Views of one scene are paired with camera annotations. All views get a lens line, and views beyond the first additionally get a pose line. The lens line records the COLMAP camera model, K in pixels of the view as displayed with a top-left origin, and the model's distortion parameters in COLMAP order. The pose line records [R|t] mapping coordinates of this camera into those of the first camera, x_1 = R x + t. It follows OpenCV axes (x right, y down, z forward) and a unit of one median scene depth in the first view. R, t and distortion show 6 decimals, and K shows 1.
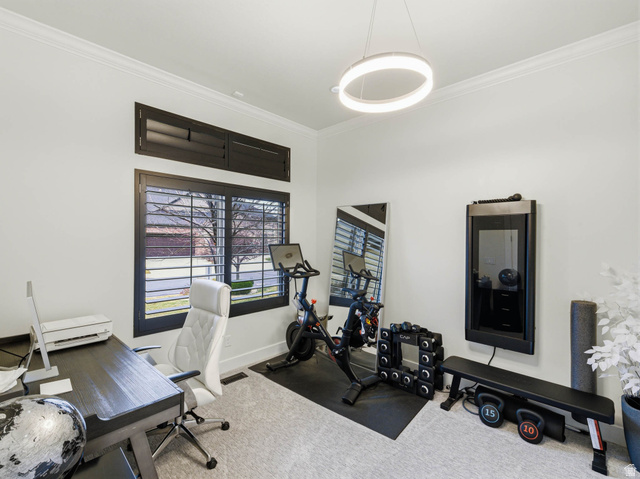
lens RADIAL K [[296.7, 0, 316.2], [0, 296.7, 238.8], [0, 0, 1]] dist [-0.002407, 0.000058]
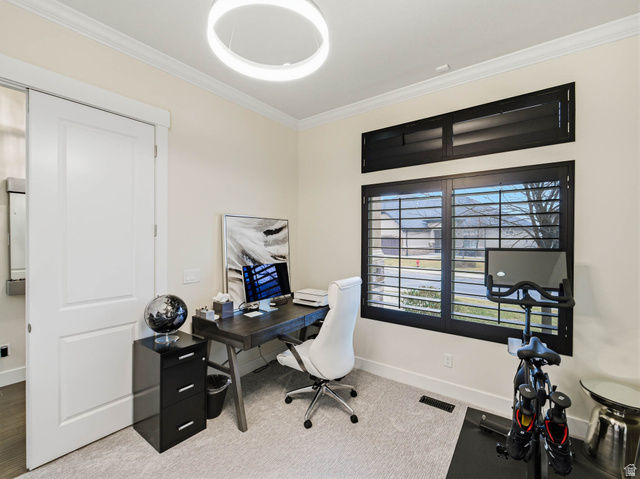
lens RADIAL K [[296.7, 0, 315.8], [0, 296.7, 240.0], [0, 0, 1]] dist [-0.002407, 0.000058]
pose [[0.099057, -0.005077, -0.995069, 0.518551], [-0.004358, 0.999975, -0.005535, 0.005766], [0.995072, 0.004885, 0.099033, 0.544064]]
